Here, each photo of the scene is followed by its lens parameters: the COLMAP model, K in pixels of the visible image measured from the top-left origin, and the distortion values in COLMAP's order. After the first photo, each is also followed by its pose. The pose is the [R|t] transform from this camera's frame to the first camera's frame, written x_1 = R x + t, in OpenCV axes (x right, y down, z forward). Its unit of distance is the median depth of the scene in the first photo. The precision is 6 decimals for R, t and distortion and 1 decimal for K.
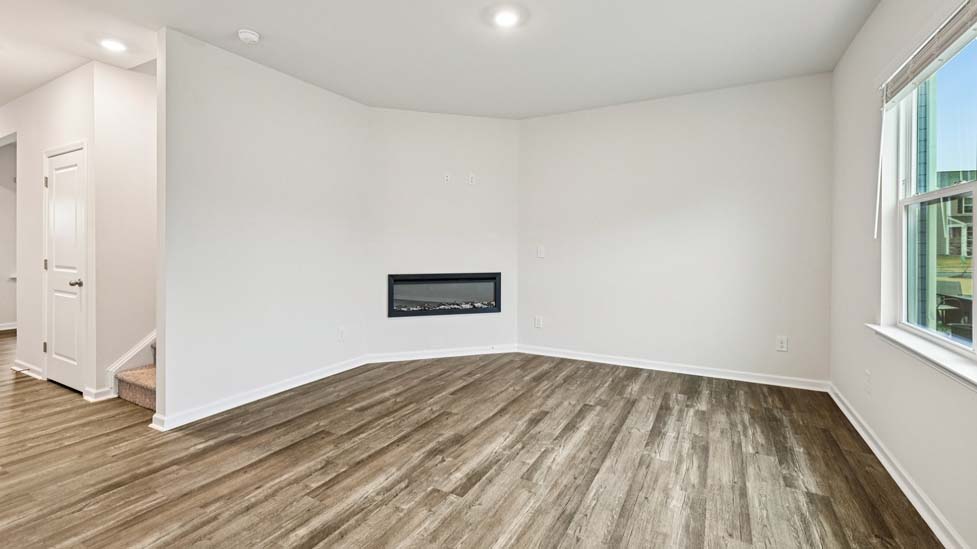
lens RADIAL K [[429.6, 0, 489.0], [0, 429.6, 248.8], [0, 0, 1]] dist [0.000087, 0.000171]
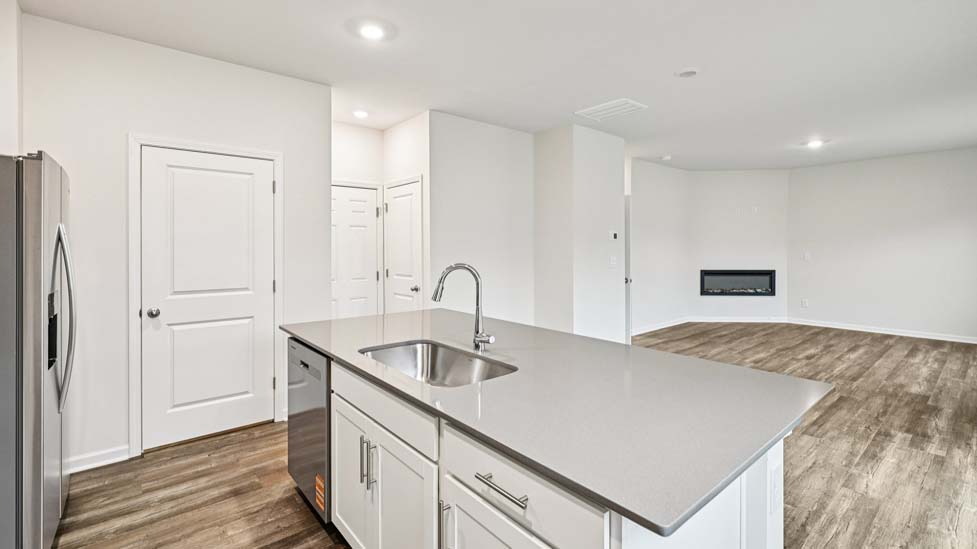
lens RADIAL K [[429.6, 0, 489.0], [0, 429.6, 248.8], [0, 0, 1]] dist [0.000087, 0.000171]
pose [[0.929305, 0.000523, -0.369313, -0.376244], [0.000916, 0.999993, 0.003721, -0.029302], [0.369312, -0.003797, 0.929298, -0.853706]]
